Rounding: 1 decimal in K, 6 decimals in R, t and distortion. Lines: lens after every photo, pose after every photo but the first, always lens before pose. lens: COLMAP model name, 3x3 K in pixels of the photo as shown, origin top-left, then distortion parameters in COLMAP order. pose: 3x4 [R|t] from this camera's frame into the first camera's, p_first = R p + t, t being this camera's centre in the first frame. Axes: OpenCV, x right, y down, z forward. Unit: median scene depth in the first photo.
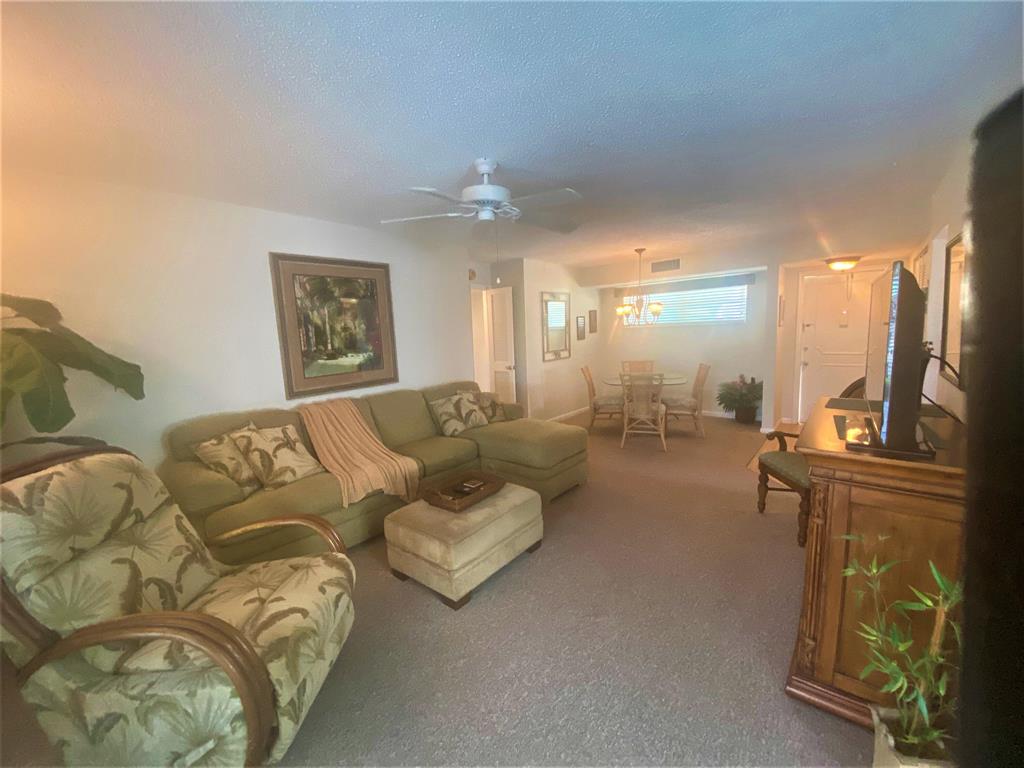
lens RADIAL K [[408.4, 0, 512.0], [0, 408.4, 384.0], [0, 0, 1]] dist [0.001567, -0.011413]
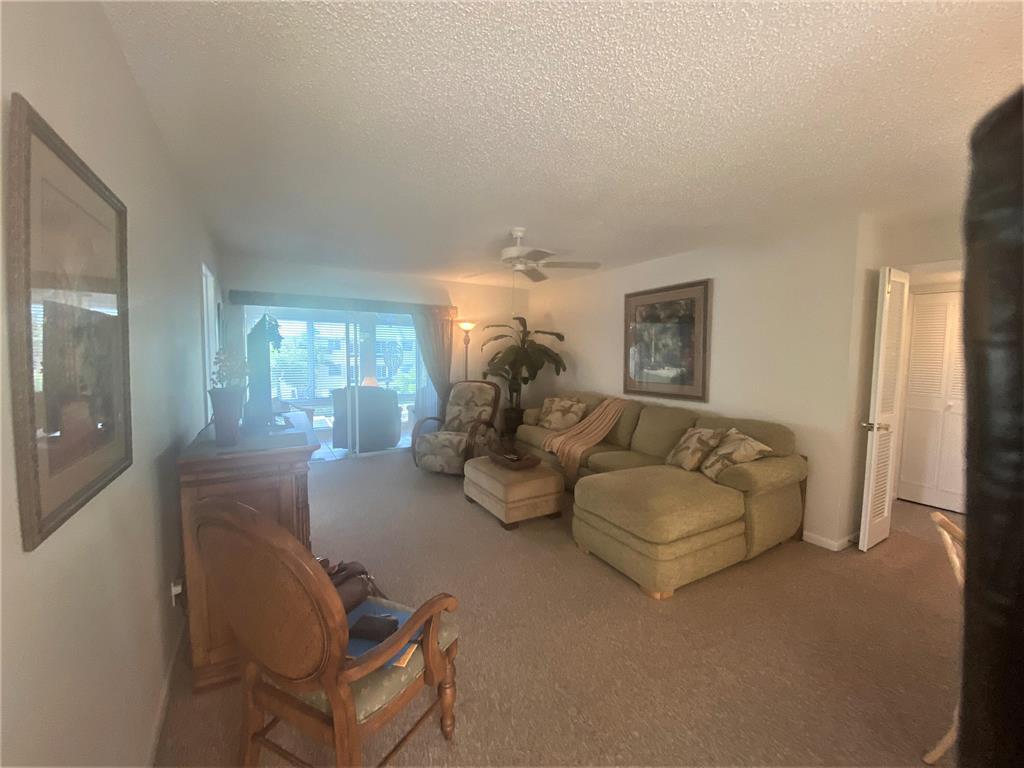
lens RADIAL K [[408.4, 0, 512.0], [0, 408.4, 384.0], [0, 0, 1]] dist [0.001567, -0.011413]
pose [[-0.357332, 0.104623, -0.928099, 0.788320], [-0.122970, 0.979785, 0.157794, -0.147465], [0.925847, 0.170513, -0.337243, 0.941456]]
